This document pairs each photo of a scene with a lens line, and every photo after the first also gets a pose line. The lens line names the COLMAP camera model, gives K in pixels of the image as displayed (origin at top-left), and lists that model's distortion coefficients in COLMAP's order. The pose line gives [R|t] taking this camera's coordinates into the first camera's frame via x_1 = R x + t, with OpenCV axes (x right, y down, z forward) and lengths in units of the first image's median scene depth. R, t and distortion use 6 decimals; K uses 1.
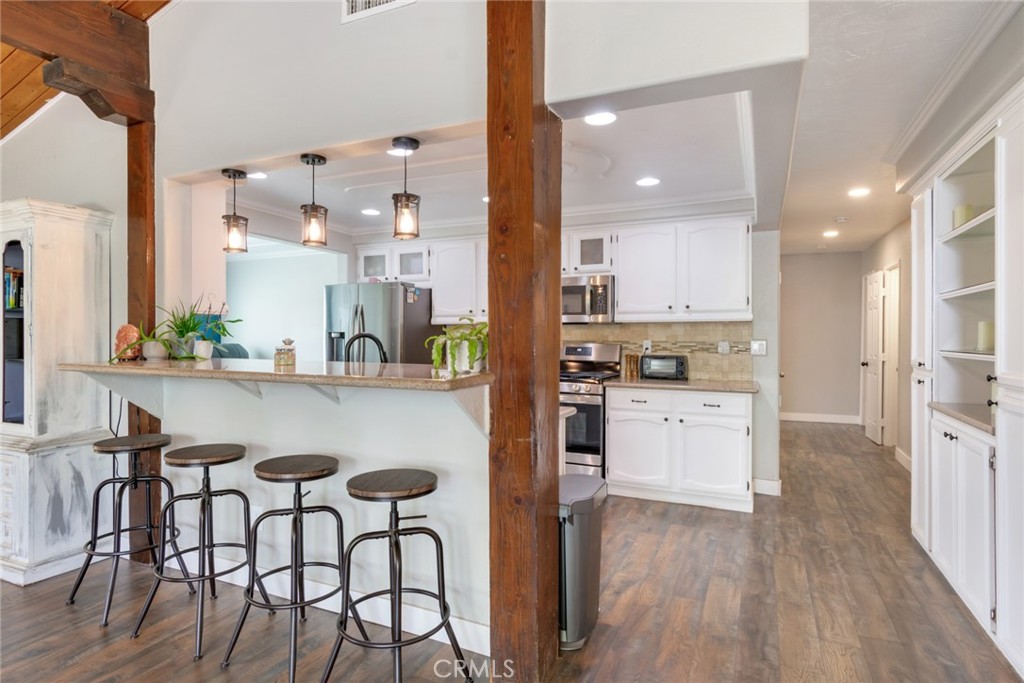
lens RADIAL K [[538.5, 0, 512.0], [0, 538.5, 341.5], [0, 0, 1]] dist [0.001558, 0.000445]
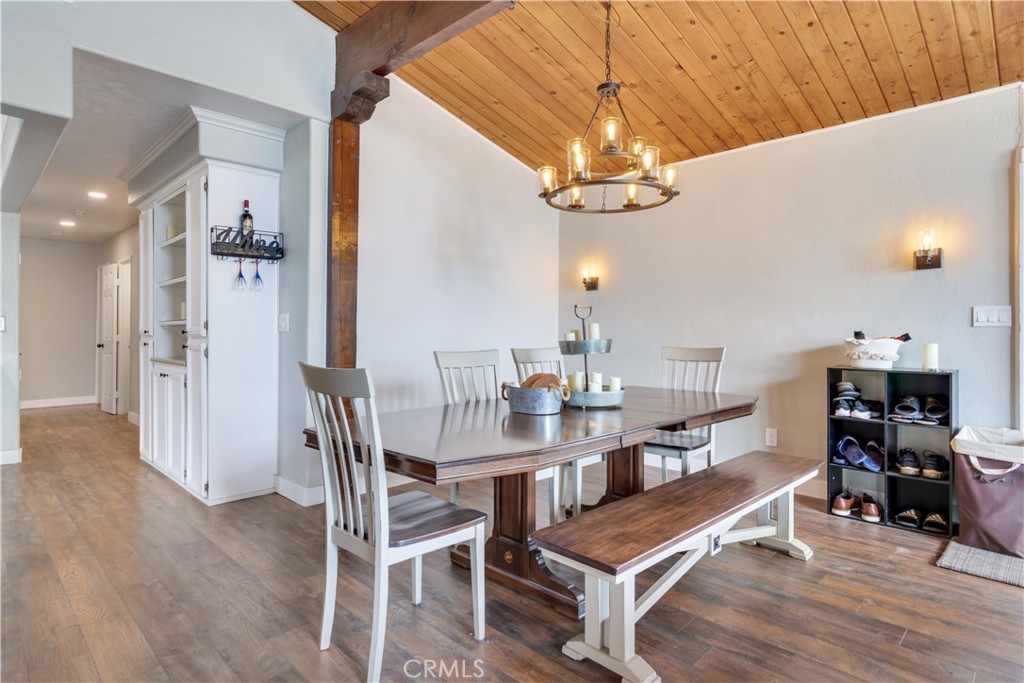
lens RADIAL K [[541.7, 0, 512.0], [0, 541.7, 341.5], [0, 0, 1]] dist [-0.003422, -0.000524]
pose [[0.328144, -0.004053, 0.944619, -0.193090], [-0.000642, 0.999990, 0.004514, 0.044190], [-0.944627, -0.002087, 0.328138, -0.269576]]
